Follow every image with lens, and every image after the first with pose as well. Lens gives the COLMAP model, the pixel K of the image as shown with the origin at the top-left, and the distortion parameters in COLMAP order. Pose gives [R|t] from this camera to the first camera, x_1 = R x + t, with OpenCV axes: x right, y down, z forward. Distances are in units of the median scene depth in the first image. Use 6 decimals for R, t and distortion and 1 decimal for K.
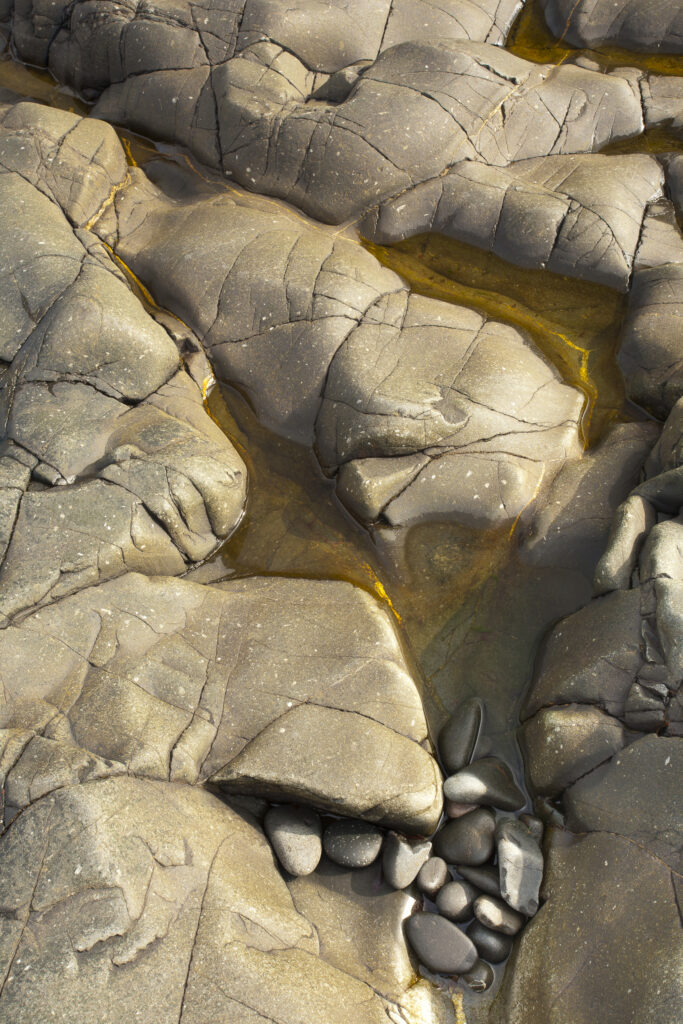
lens RADIAL K [[1122.0, 0, 341.5], [0, 1122.0, 512.0], [0, 0, 1]] dist [0.009159, 0.138294]
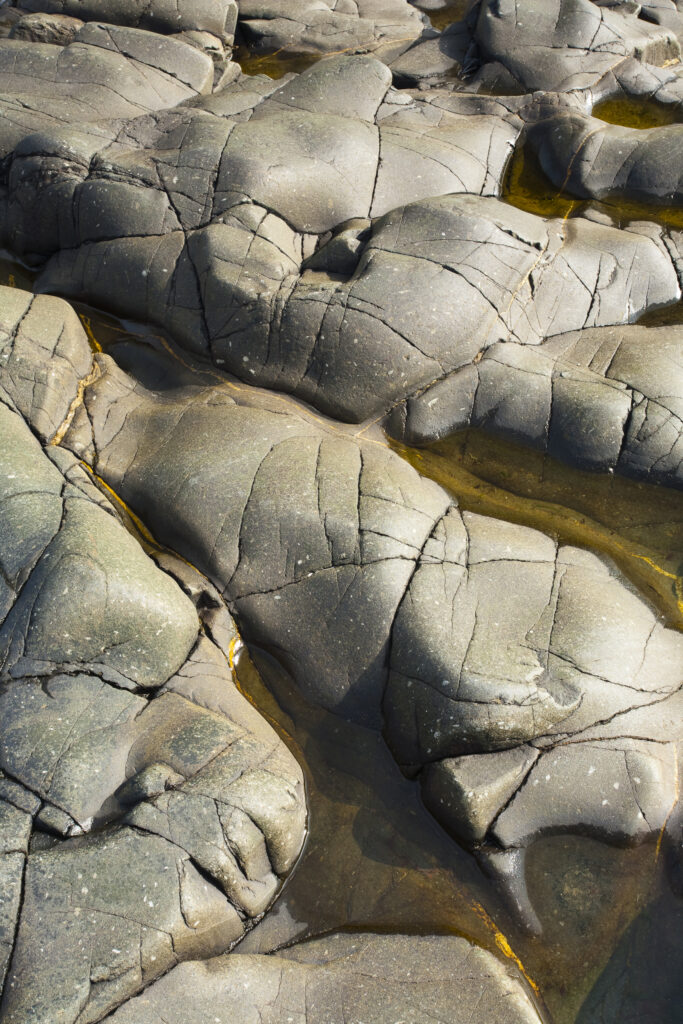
lens RADIAL K [[1122.0, 0, 341.5], [0, 1122.0, 512.0], [0, 0, 1]] dist [0.009159, 0.138294]
pose [[0.993099, -0.044527, 0.108495, -0.124685], [0.051061, 0.996998, -0.058204, -0.159342], [-0.105578, 0.063342, 0.992392, 0.192473]]
